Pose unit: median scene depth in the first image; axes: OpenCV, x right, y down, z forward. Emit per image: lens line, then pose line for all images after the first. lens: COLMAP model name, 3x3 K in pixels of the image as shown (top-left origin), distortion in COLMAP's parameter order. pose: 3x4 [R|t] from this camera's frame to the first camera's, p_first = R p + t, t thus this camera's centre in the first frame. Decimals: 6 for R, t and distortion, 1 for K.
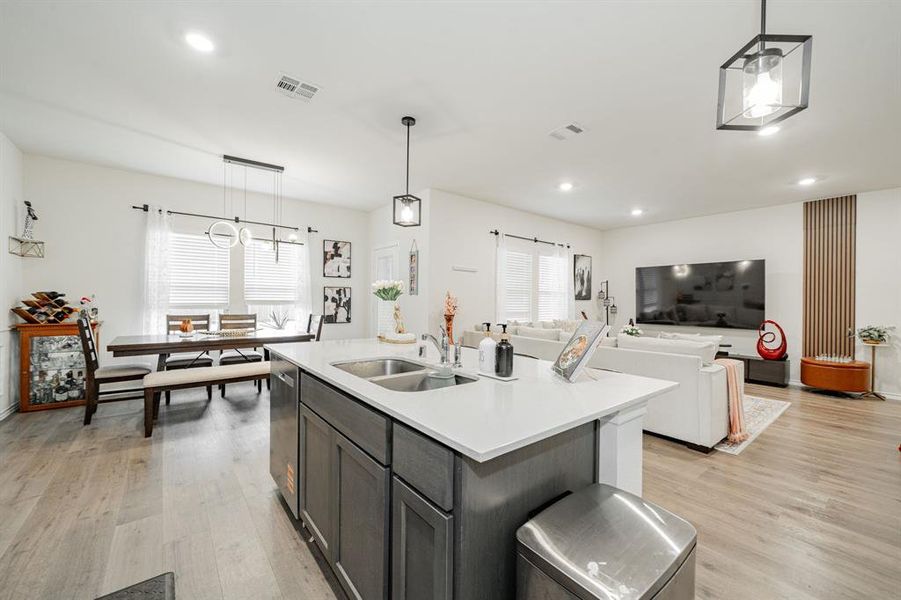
lens RADIAL K [[356.7, 0, 449.3], [0, 356.7, 301.3], [0, 0, 1]] dist [0.000697, 0.000208]
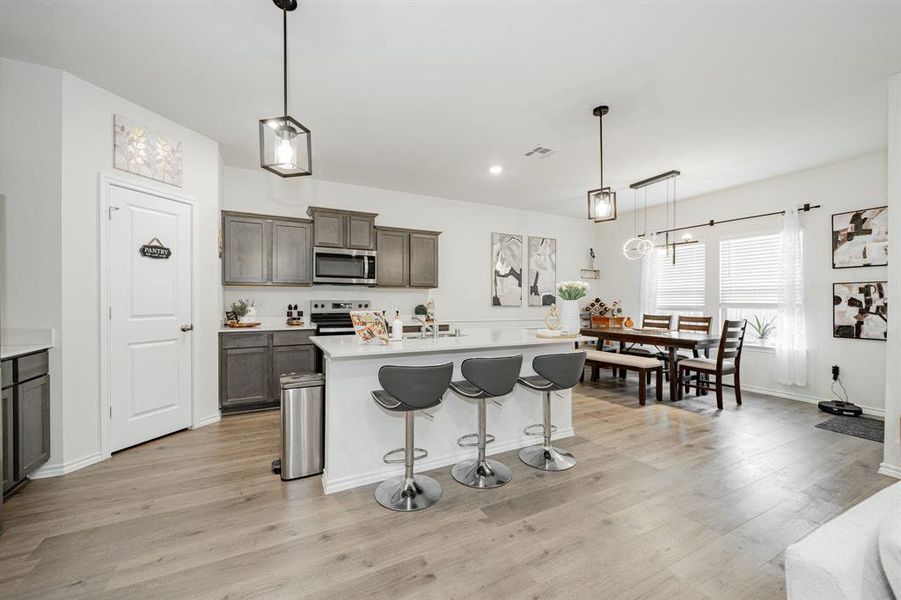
lens RADIAL K [[356.7, 0, 449.6], [0, 356.7, 300.1], [0, 0, 1]] dist [0.000697, 0.000208]
pose [[-0.187910, -0.014442, -0.982080, 0.710884], [-0.009550, 0.999871, -0.012877, 0.011166], [0.982140, 0.006959, -0.188024, 0.630991]]
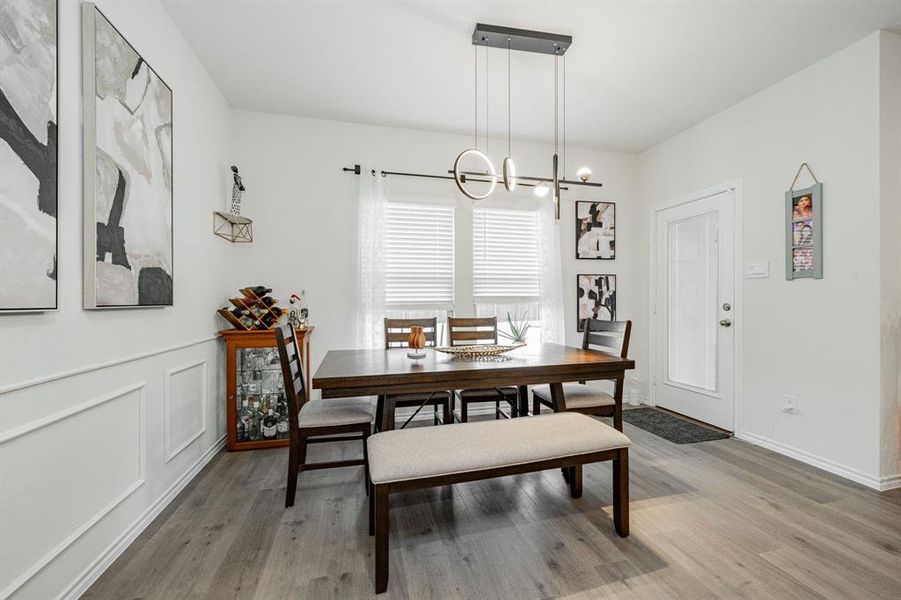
lens RADIAL K [[356.7, 0, 450.0], [0, 356.7, 301.1], [0, 0, 1]] dist [0.000697, 0.000208]
pose [[0.910970, -0.012784, -0.412274, -0.459714], [0.011622, 0.999918, -0.005326, 0.011978], [0.412308, 0.000060, 0.911044, 0.500105]]
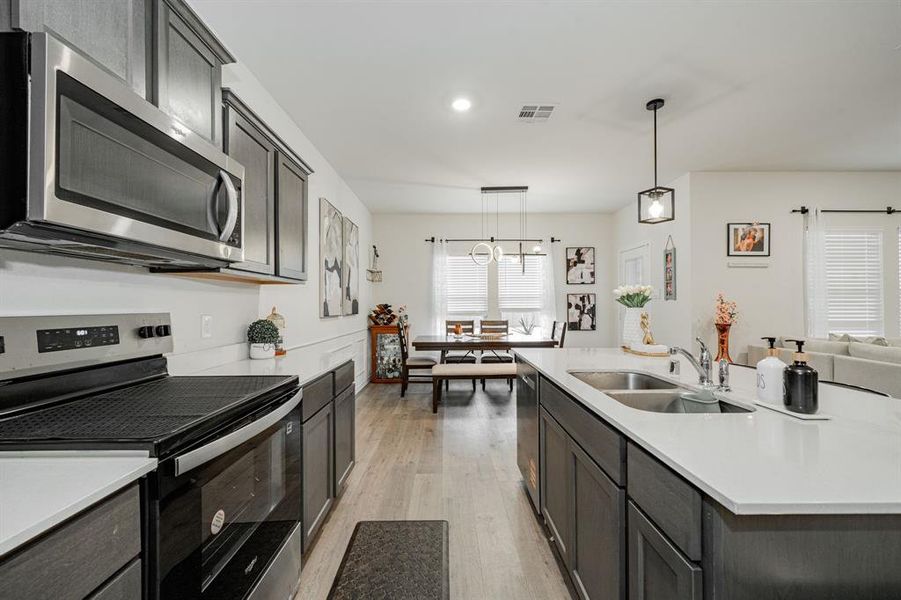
lens RADIAL K [[356.7, 0, 448.9], [0, 356.7, 301.6], [0, 0, 1]] dist [0.000697, 0.000208]
pose [[0.785257, -0.021709, -0.618789, 0.016951], [0.011074, 0.999718, -0.021020, -0.002687], [0.619071, 0.009654, 0.785276, -0.005639]]
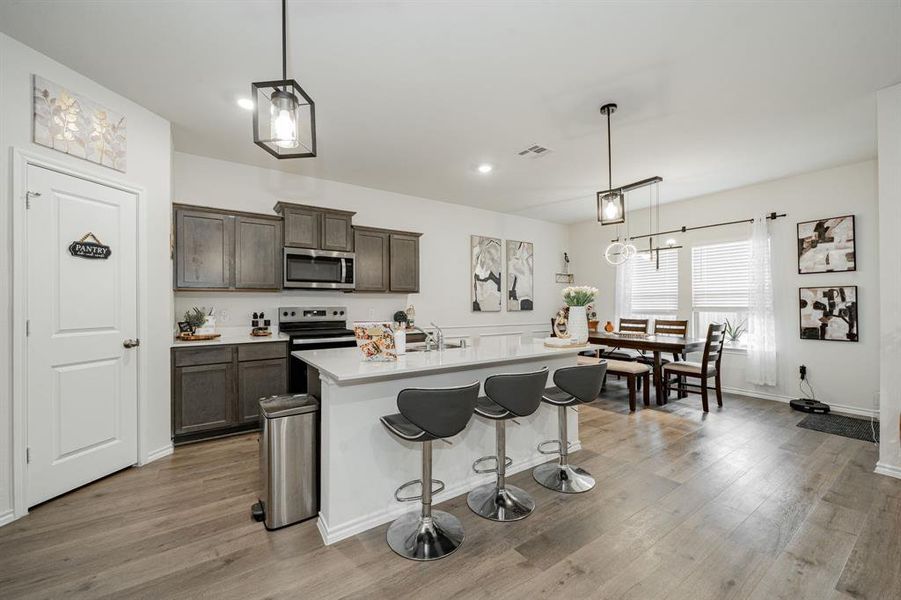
lens RADIAL K [[356.7, 0, 448.3], [0, 356.7, 300.6], [0, 0, 1]] dist [0.000697, 0.000208]
pose [[-0.067136, -0.022426, -0.997492, 0.649831], [-0.001322, 0.999748, -0.022387, 0.003355], [0.997743, -0.000184, -0.067149, 0.523527]]
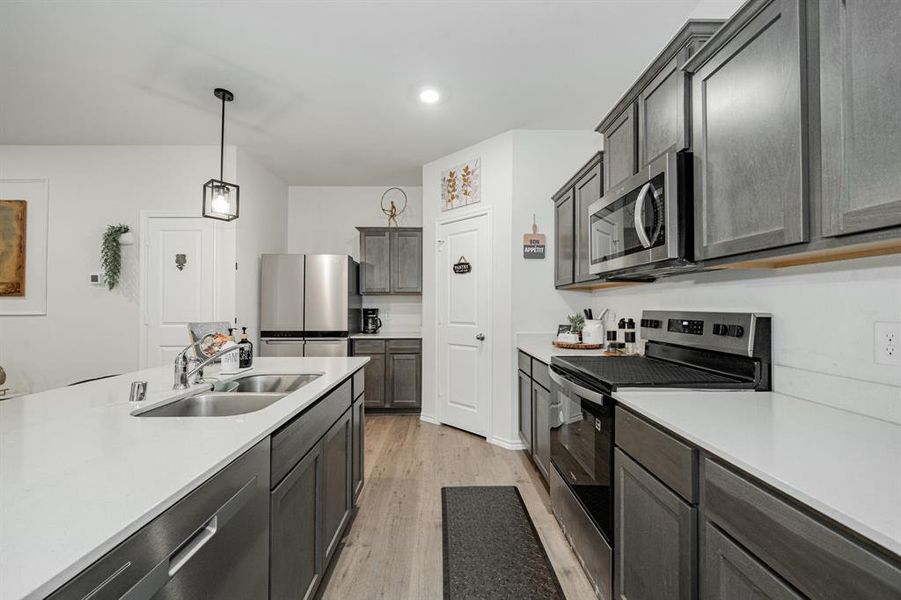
lens RADIAL K [[356.7, 0, 448.3], [0, 356.7, 302.1], [0, 0, 1]] dist [0.000697, 0.000208]
pose [[-0.792545, -0.004335, 0.609798, -0.455121], [-0.006190, 0.999980, -0.000937, -0.010822], [-0.609782, -0.004517, -0.792556, 0.590417]]
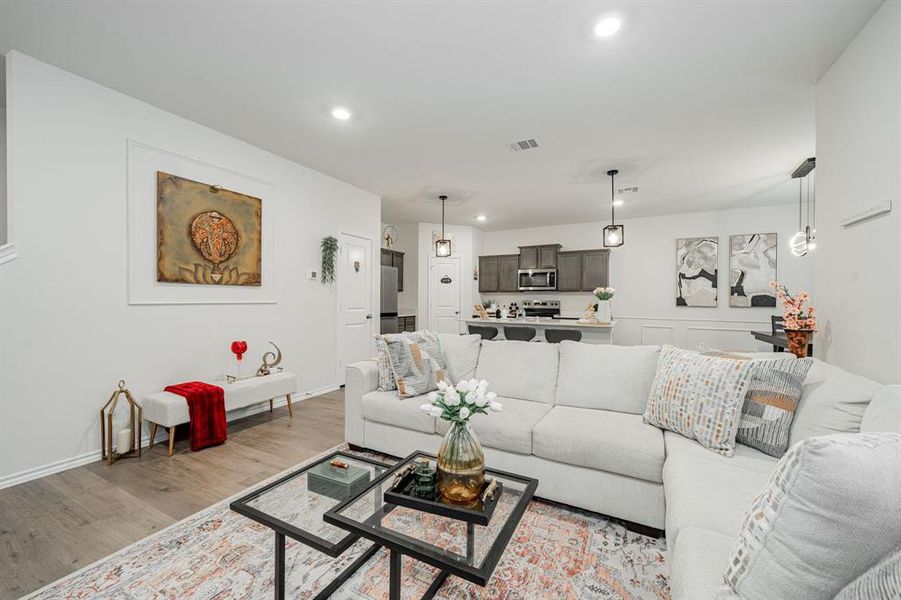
lens RADIAL K [[356.7, 0, 451.8], [0, 356.7, 301.4], [0, 0, 1]] dist [0.000697, 0.000208]
pose [[-0.913496, -0.016696, -0.406505, 0.819805], [-0.019261, 0.999812, 0.002220, 0.009301], [0.406392, 0.009858, -0.913646, 1.624532]]
